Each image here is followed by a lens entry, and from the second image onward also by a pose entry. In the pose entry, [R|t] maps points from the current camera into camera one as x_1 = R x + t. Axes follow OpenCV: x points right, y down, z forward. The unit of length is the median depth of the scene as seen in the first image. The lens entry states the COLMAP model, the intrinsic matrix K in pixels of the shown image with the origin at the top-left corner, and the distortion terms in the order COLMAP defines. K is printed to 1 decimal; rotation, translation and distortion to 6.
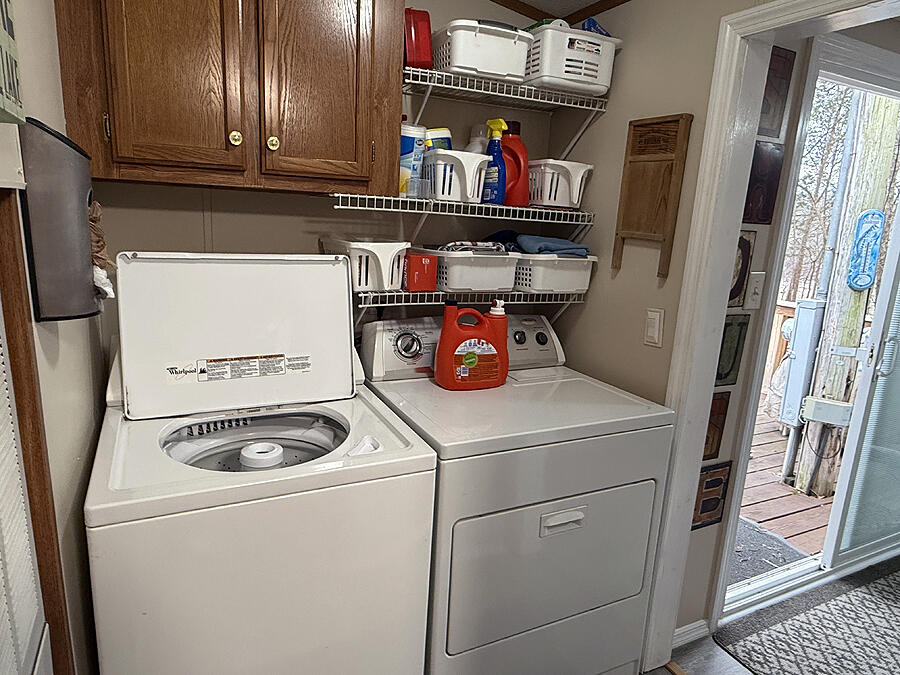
lens RADIAL K [[562.1, 0, 444.2], [0, 562.1, 333.5], [0, 0, 1]] dist [0.001660, 0.000453]
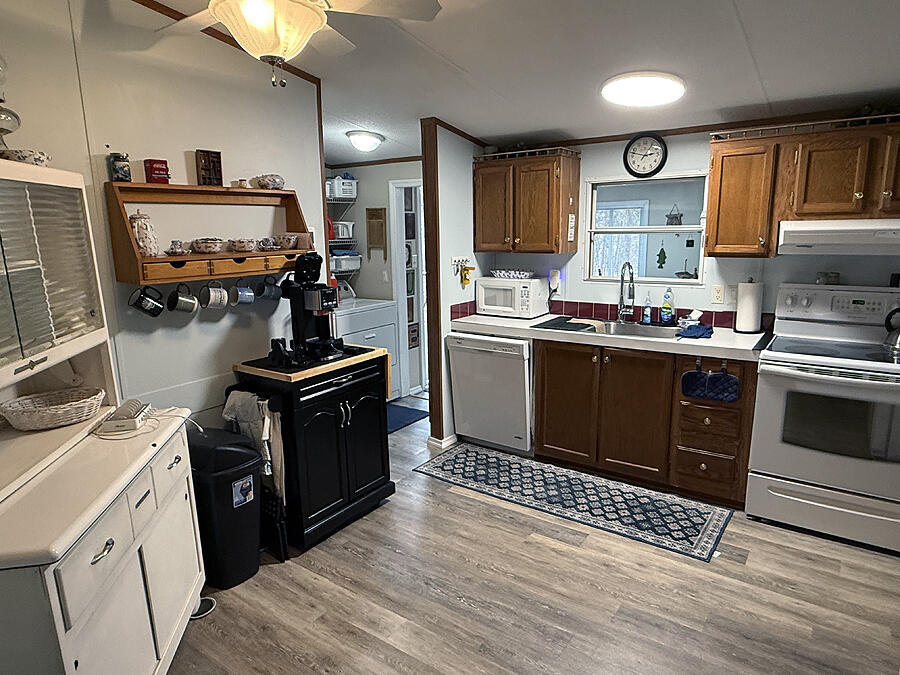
lens RADIAL K [[562.1, 0, 448.1], [0, 562.1, 341.3], [0, 0, 1]] dist [0.001660, 0.000453]
pose [[0.868762, -0.164053, 0.467268, -0.741275], [0.166129, 0.985406, 0.037092, 0.255992], [-0.466534, 0.045402, 0.883337, -1.670612]]
